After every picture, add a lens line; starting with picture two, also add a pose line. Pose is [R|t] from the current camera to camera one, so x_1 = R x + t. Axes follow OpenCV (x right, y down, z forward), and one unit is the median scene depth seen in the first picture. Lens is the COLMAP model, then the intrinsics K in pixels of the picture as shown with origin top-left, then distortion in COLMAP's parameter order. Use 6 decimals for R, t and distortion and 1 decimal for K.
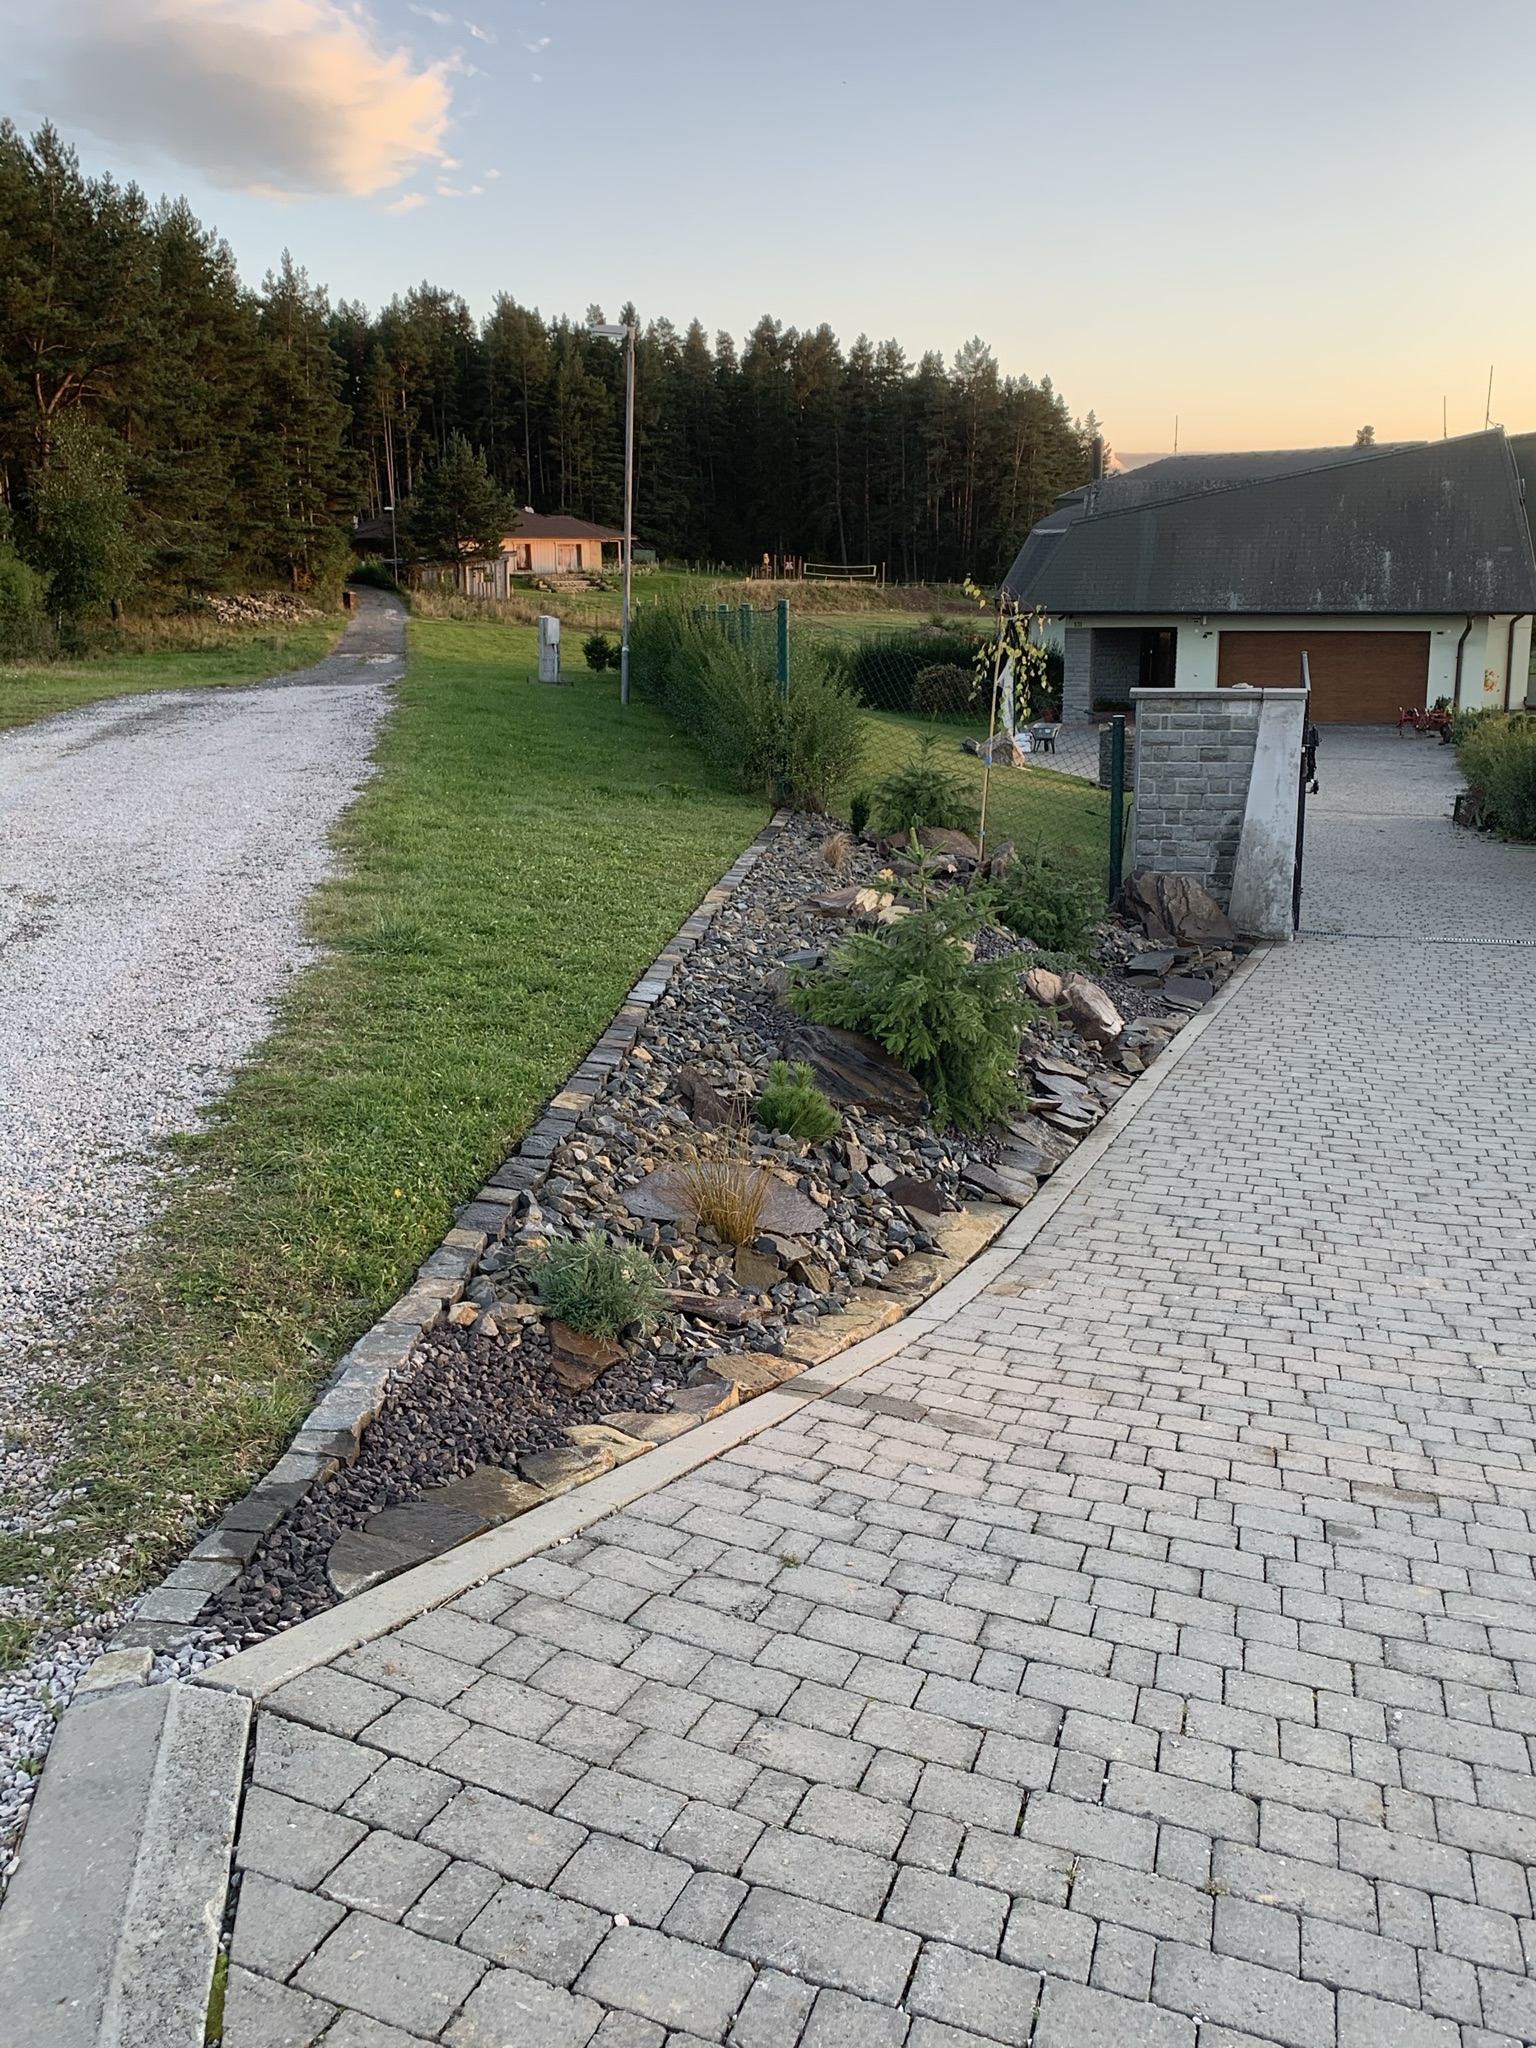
lens RADIAL K [[1979.4, 0, 735.1], [0, 1979.4, 1020.0], [0, 0, 1]] dist [0.013873, 0.000000]
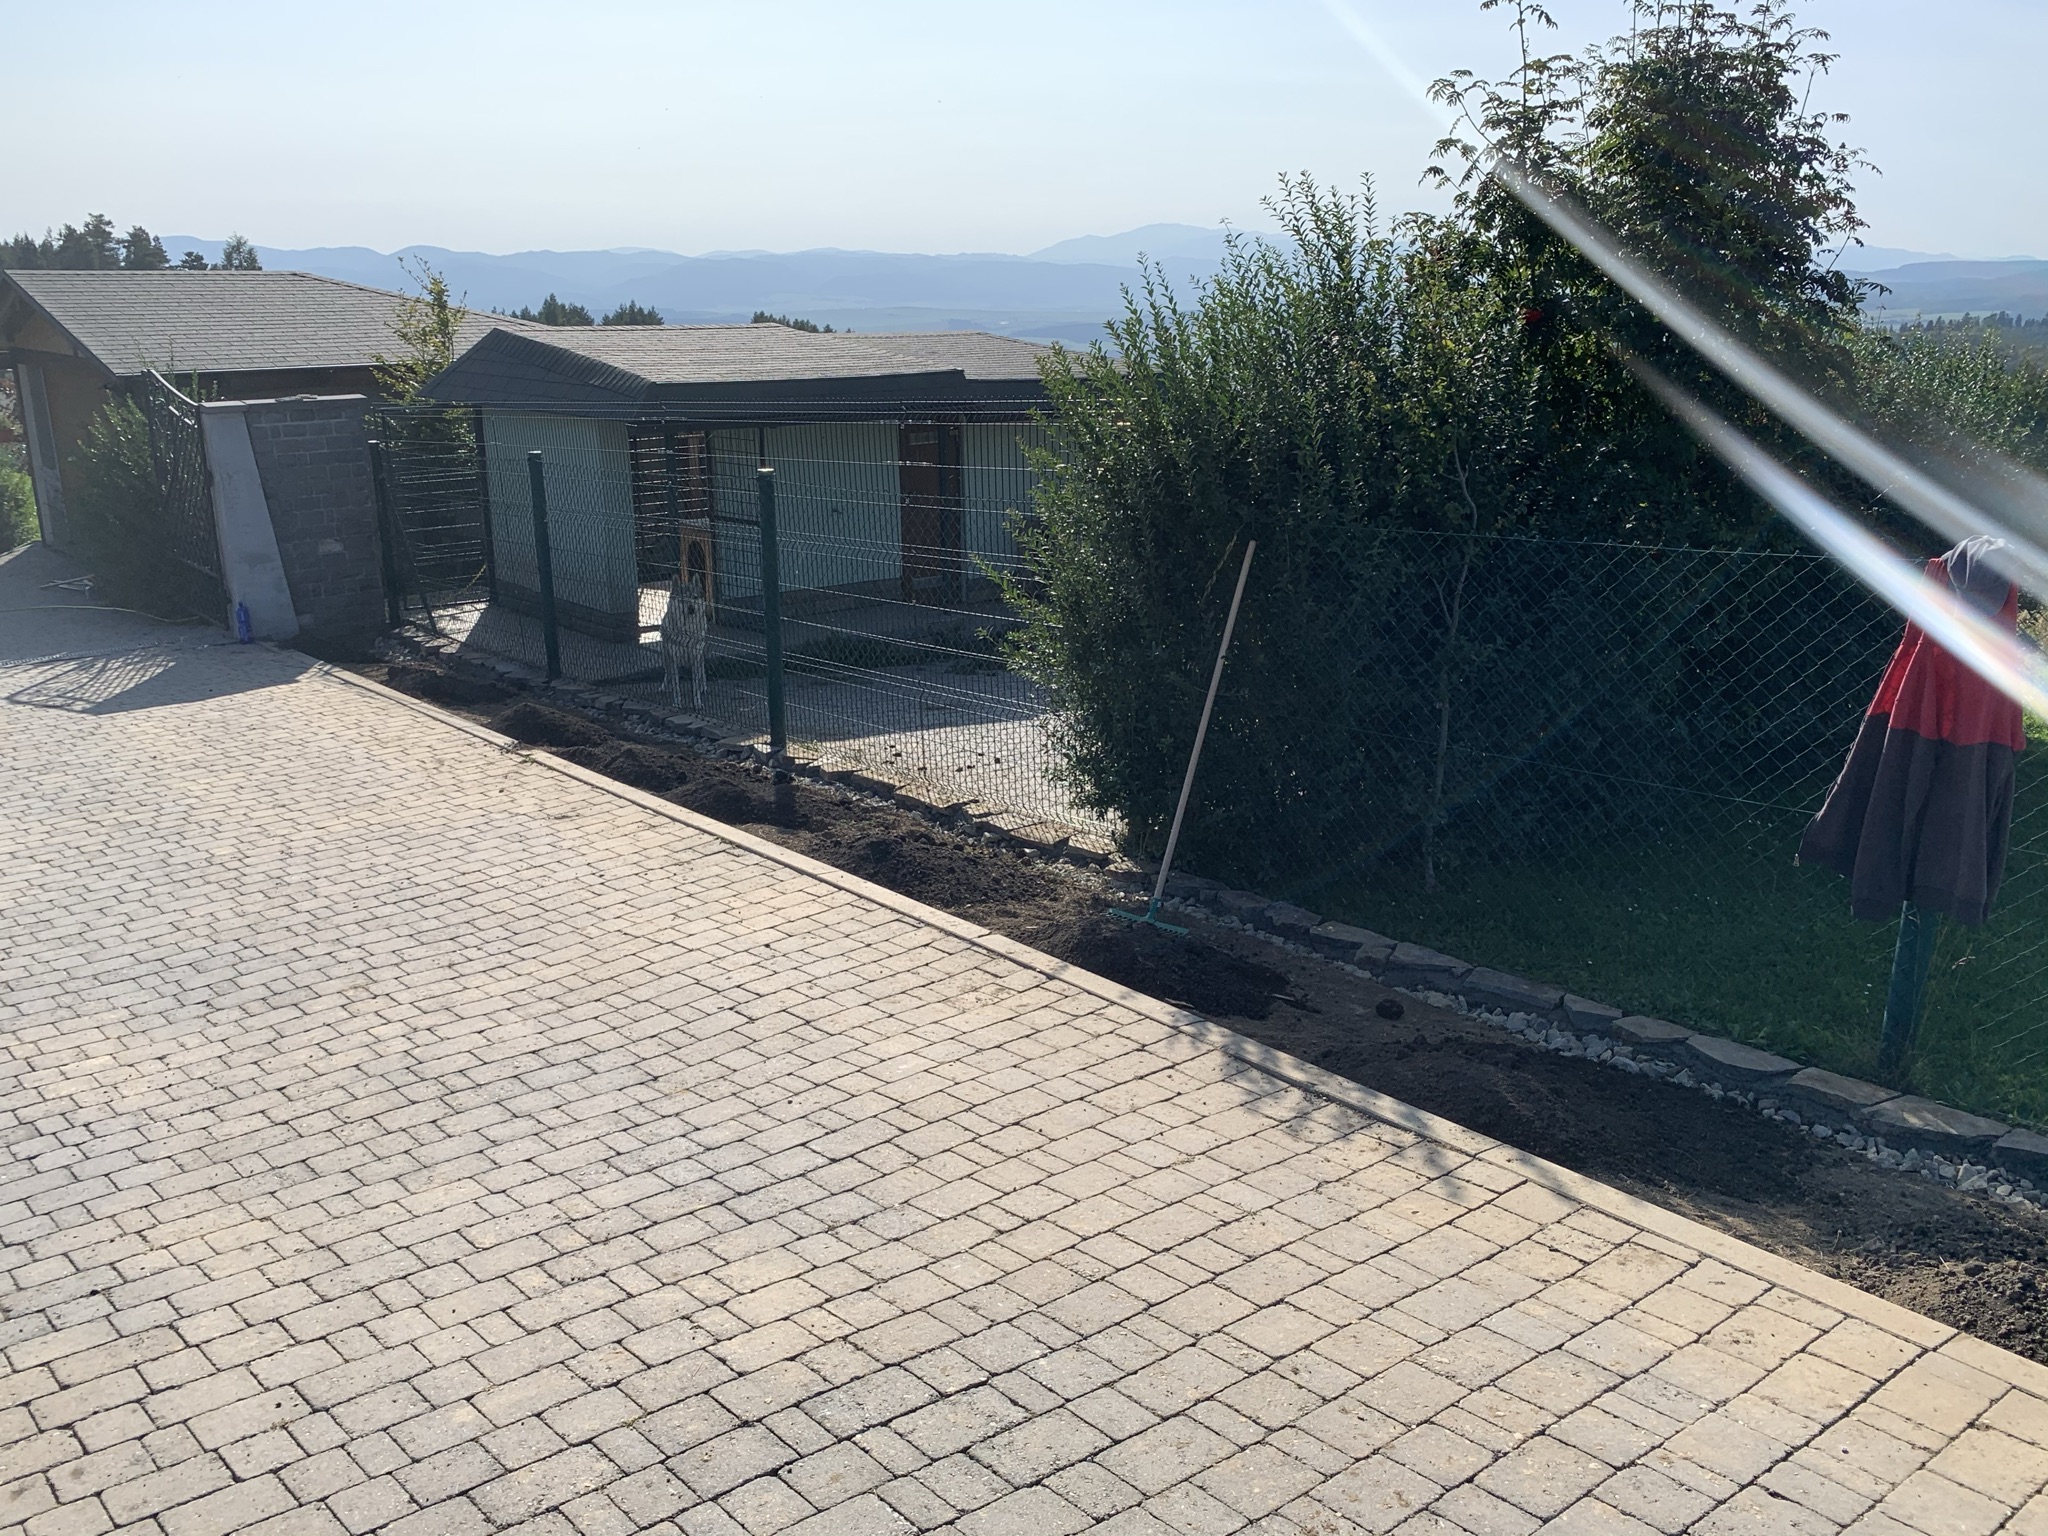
lens RADIAL K [[1655.8, 0, 1030.3], [0, 1655.8, 758.8], [0, 0, 1]] dist [0.011320, -0.020237]
pose [[0.543816, -0.229119, 0.807322, -0.015881], [0.188377, 0.970787, 0.148618, -0.018634], [-0.817789, 0.071260, 0.571090, 0.081288]]
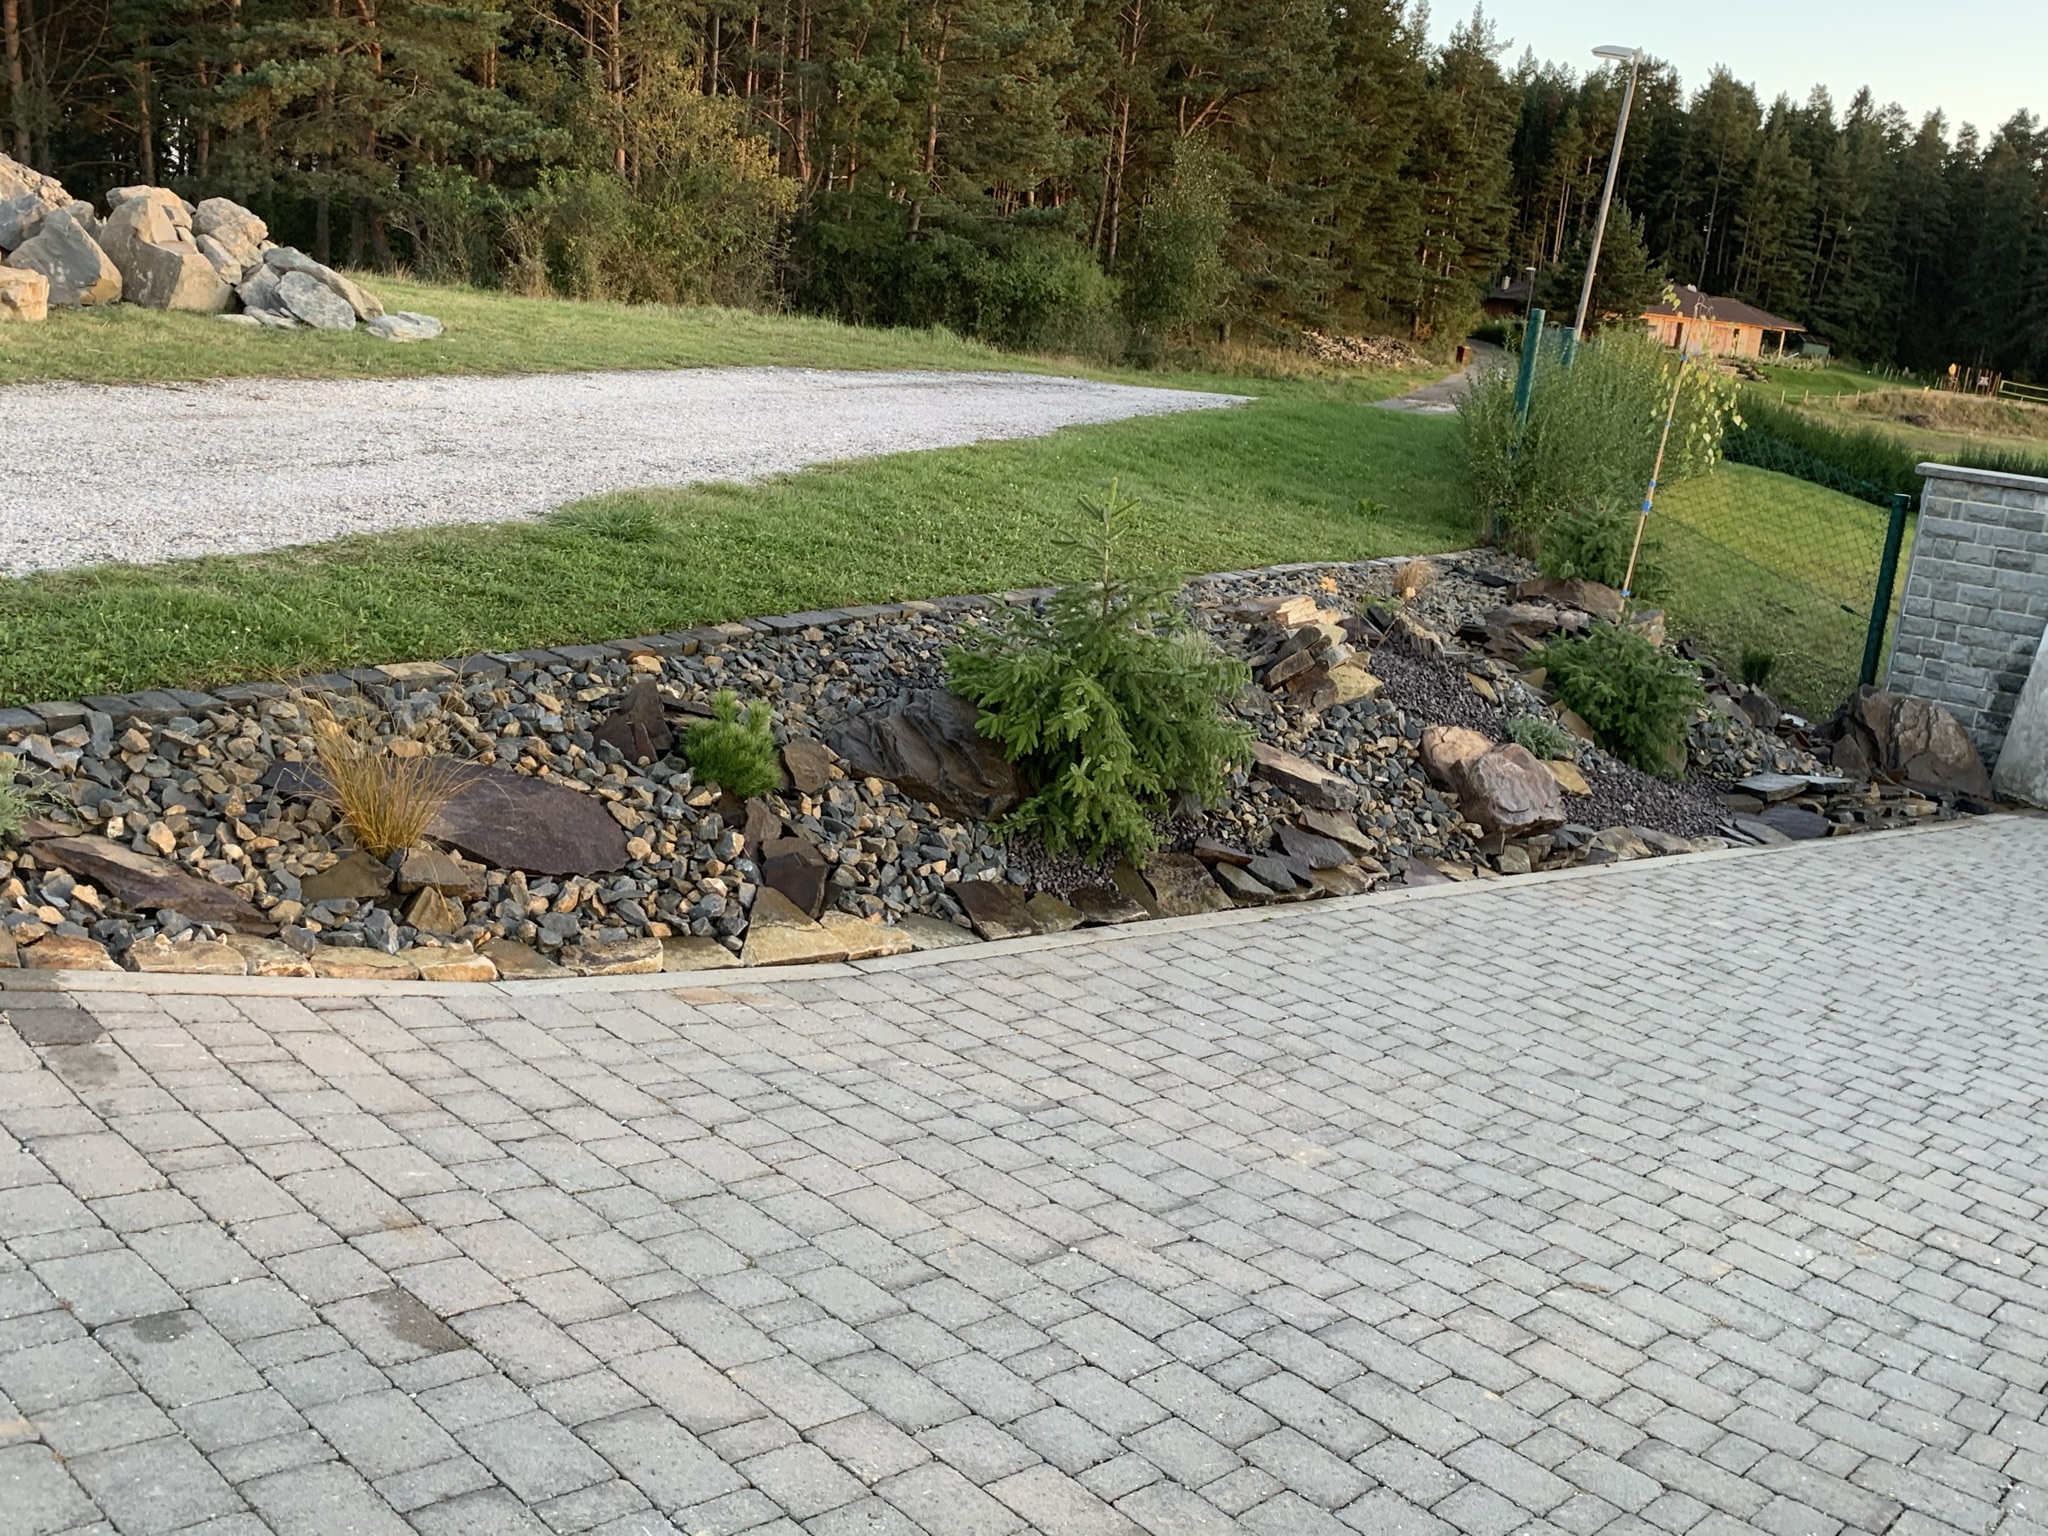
lens RADIAL K [[1979.4, 0, 1038.7], [0, 1979.4, 718.0], [0, 0, 1]] dist [0.013873, 0.000000]
pose [[0.896903, 0.194388, -0.397214, 0.217724], [-0.207795, 0.978127, 0.009476, -0.001198], [0.390367, 0.074040, 0.917677, 0.137578]]
